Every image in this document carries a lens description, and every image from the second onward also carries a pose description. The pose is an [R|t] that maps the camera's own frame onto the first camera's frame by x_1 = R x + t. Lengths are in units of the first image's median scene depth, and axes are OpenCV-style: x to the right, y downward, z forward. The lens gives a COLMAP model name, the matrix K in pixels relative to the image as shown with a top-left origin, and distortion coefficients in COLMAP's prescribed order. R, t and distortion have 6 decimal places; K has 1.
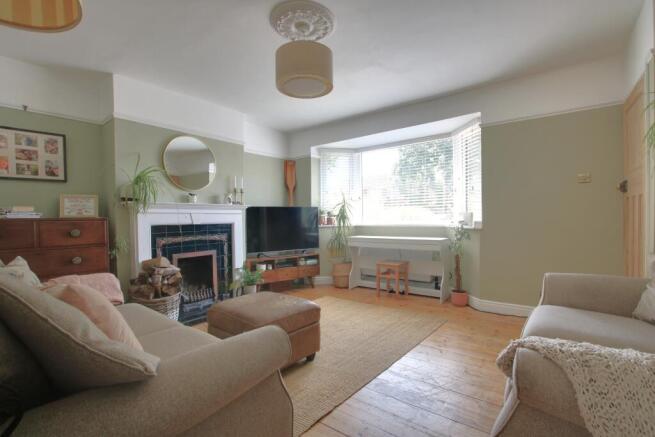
lens RADIAL K [[302.2, 0, 327.5], [0, 302.2, 218.5], [0, 0, 1]] dist [-0.025088, -0.000527]
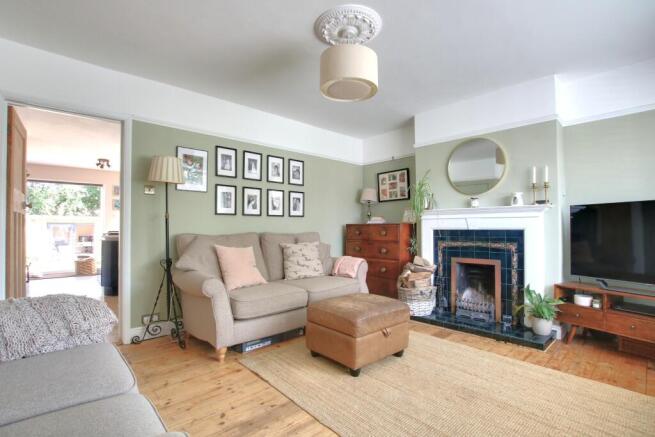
lens RADIAL K [[302.2, 0, 327.5], [0, 302.2, 218.5], [0, 0, 1]] dist [-0.025088, -0.000527]
pose [[-0.147342, -0.008915, -0.989045, 0.589080], [0.009850, 0.999897, -0.010480, -0.011267], [0.989036, -0.011287, -0.147239, 0.697468]]
